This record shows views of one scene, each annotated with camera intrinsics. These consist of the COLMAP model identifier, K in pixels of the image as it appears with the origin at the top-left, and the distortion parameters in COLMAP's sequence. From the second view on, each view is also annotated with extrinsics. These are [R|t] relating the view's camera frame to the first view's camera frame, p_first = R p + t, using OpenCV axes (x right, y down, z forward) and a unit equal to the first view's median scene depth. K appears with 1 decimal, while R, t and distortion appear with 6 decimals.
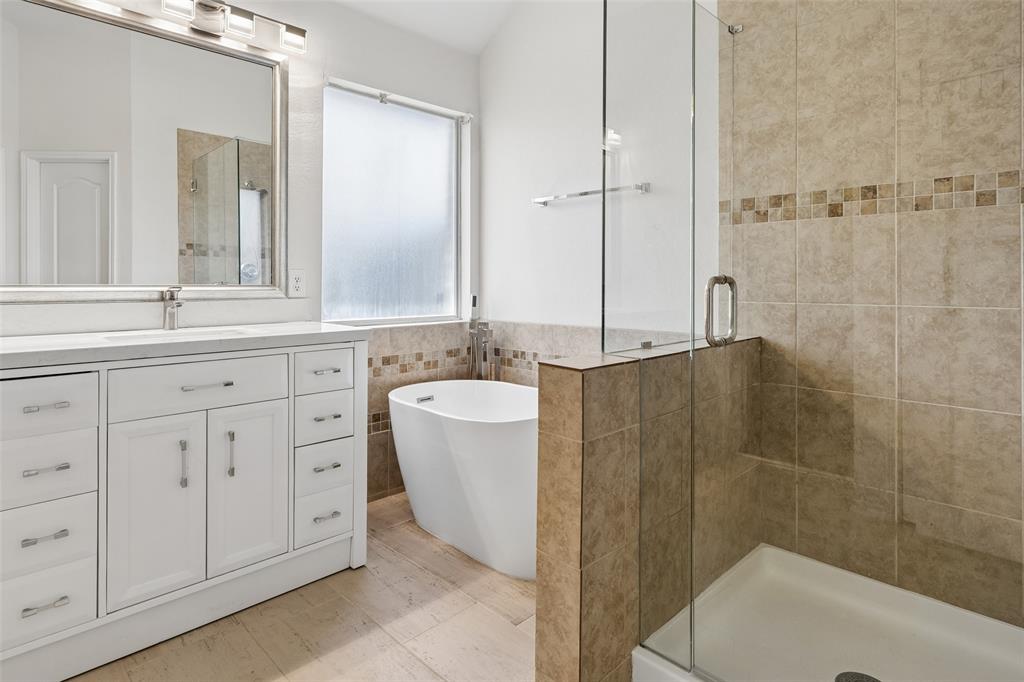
lens RADIAL K [[555.9, 0, 510.0], [0, 555.9, 297.1], [0, 0, 1]] dist [-0.003241, -0.001037]
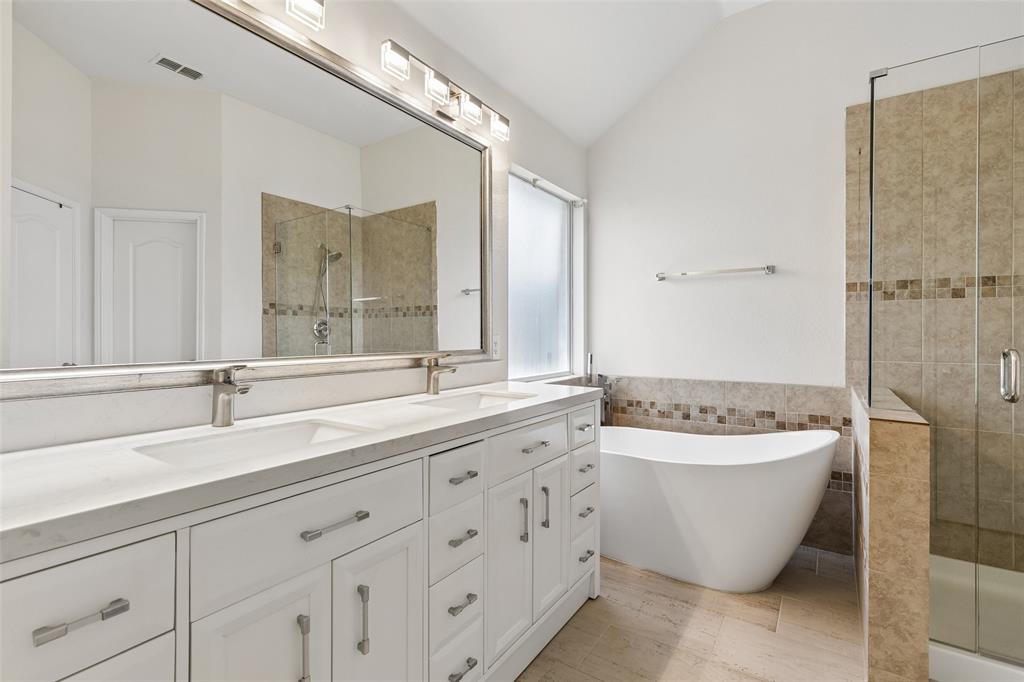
lens RADIAL K [[473.6, 0, 510.5], [0, 473.6, 345.3], [0, 0, 1]] dist [0.007056, -0.000516]
pose [[0.980755, -0.004972, 0.195181, -0.647662], [0.004826, 0.999988, 0.001225, -0.035089], [-0.195185, -0.000259, 0.980766, 0.078172]]
